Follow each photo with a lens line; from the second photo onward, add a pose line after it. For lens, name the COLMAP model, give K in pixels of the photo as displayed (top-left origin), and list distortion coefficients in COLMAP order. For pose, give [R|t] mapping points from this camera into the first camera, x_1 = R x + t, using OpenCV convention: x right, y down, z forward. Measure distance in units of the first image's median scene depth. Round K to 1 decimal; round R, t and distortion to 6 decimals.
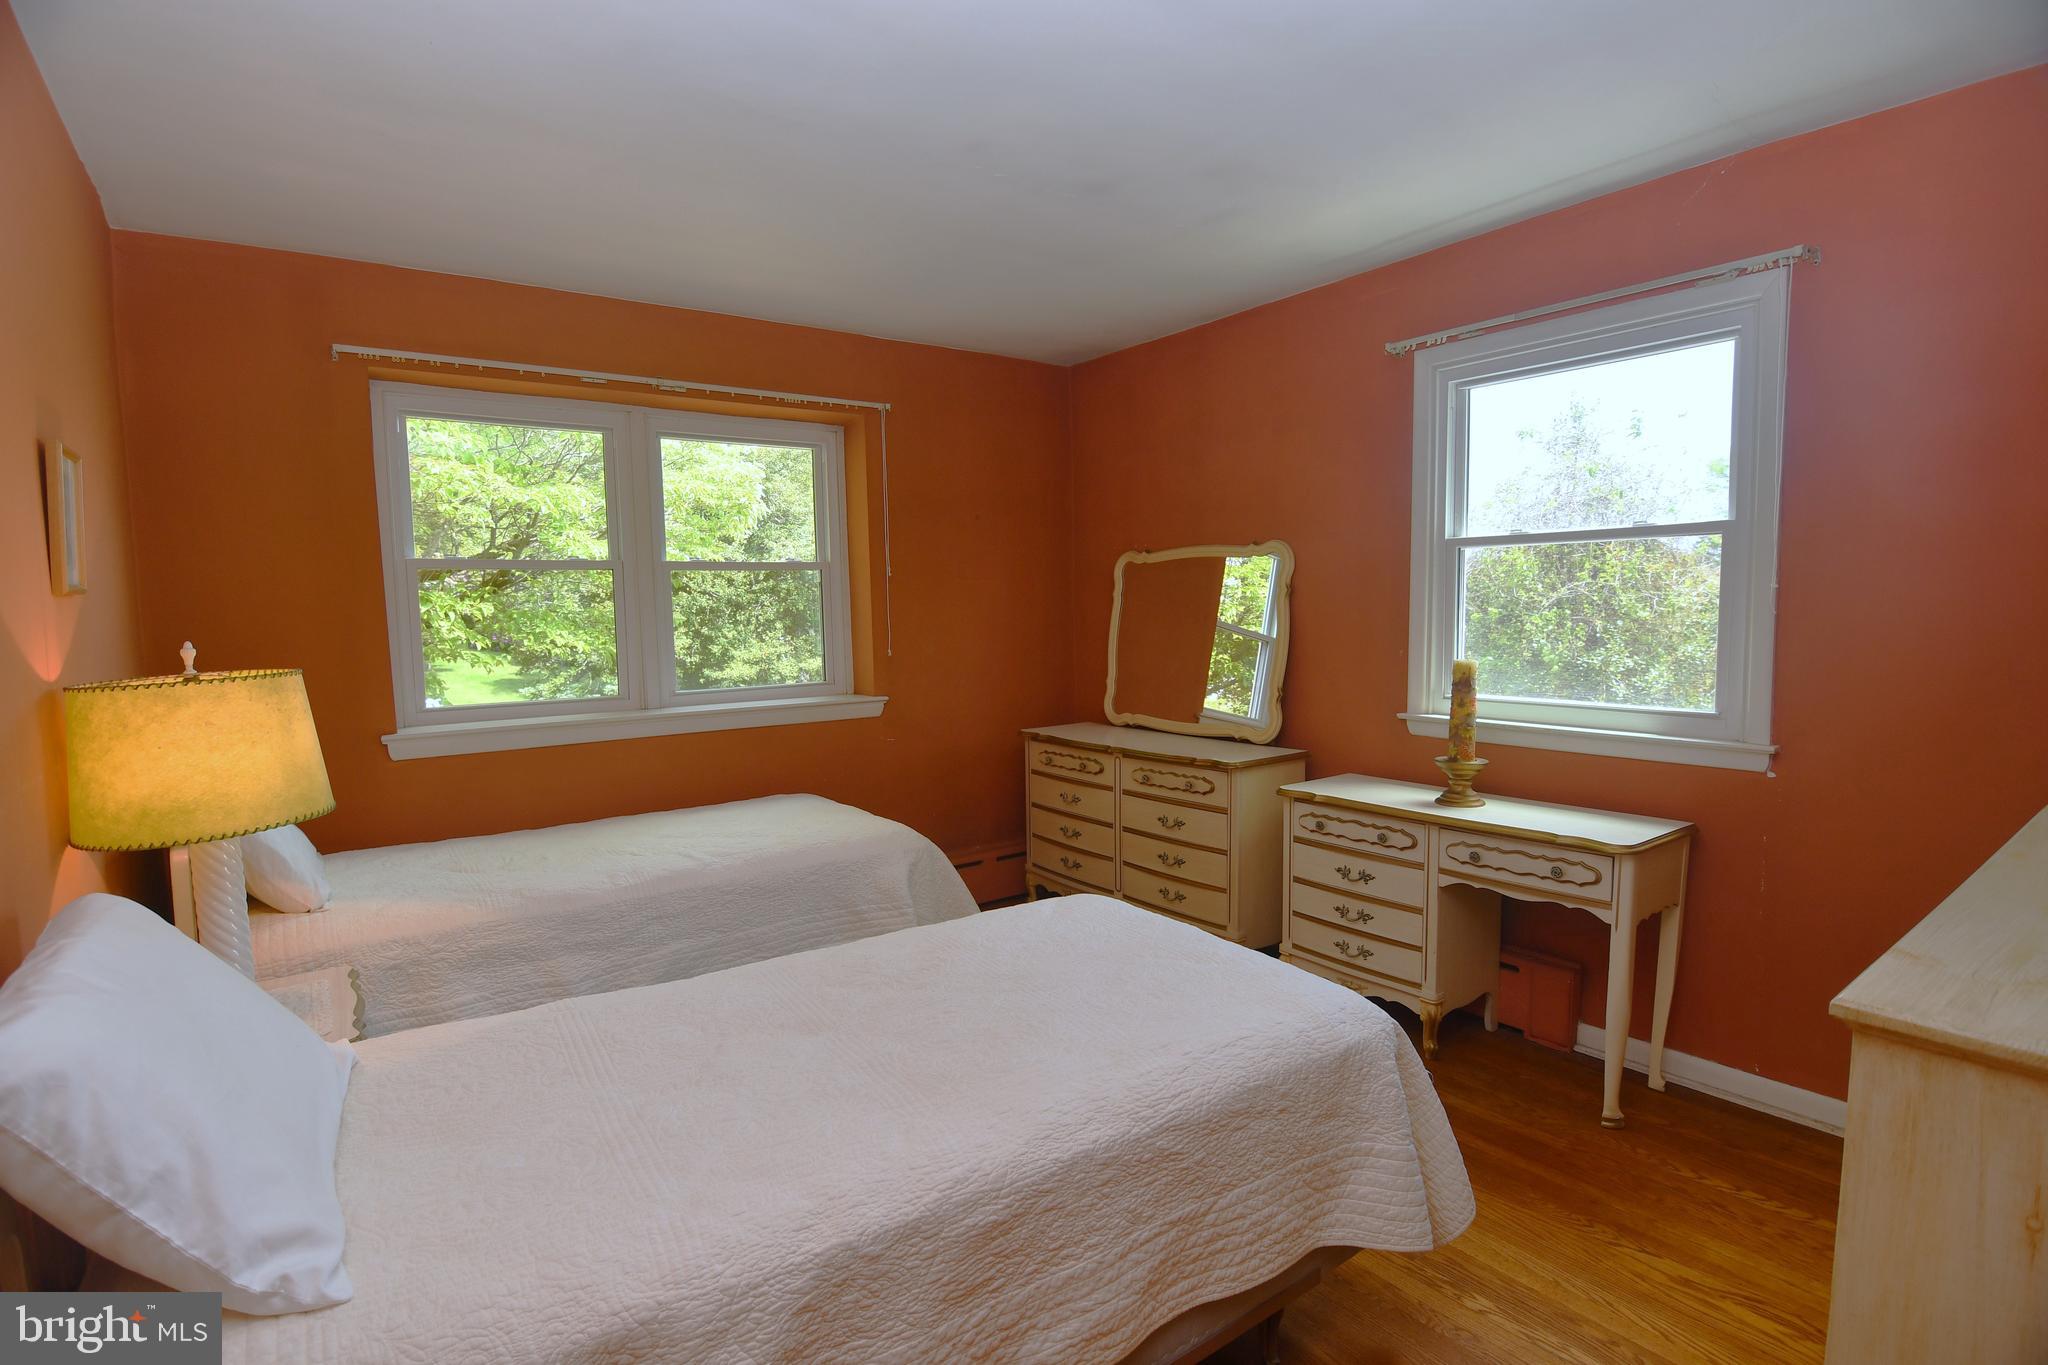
lens RADIAL K [[990.2, 0, 1024.5], [0, 990.2, 696.2], [0, 0, 1]] dist [-0.036036, -0.000264]
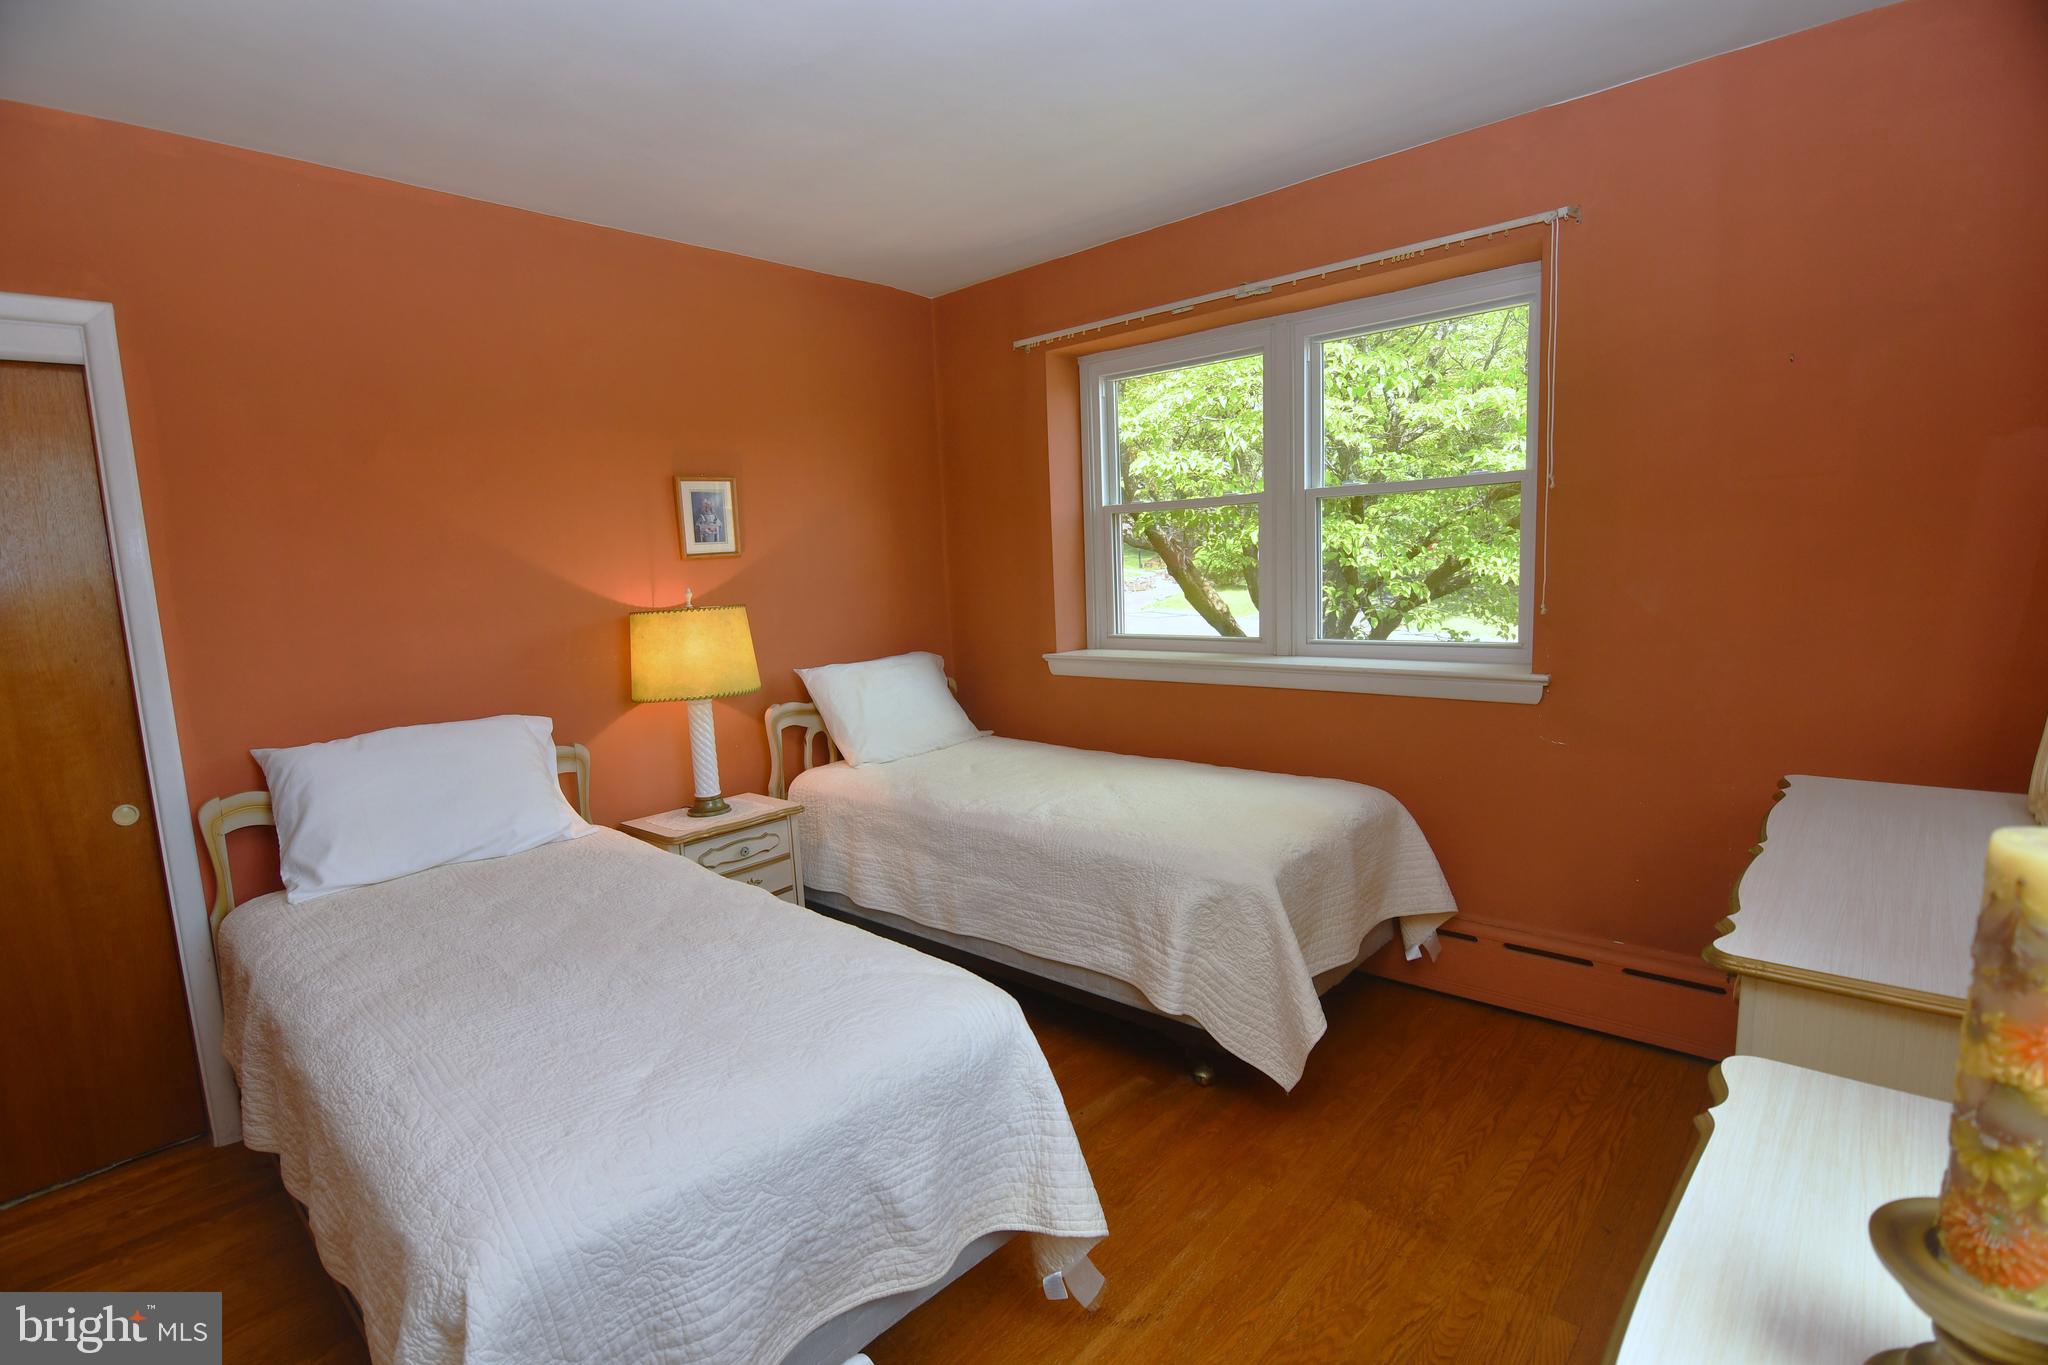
lens RADIAL K [[990.2, 0, 1024.5], [0, 990.2, 696.2], [0, 0, 1]] dist [-0.036036, -0.000264]
pose [[0.181233, 0.142436, -0.973071, 0.561341], [-0.051007, 0.989486, 0.135338, -0.074225], [0.982117, 0.025106, 0.186593, 0.720370]]
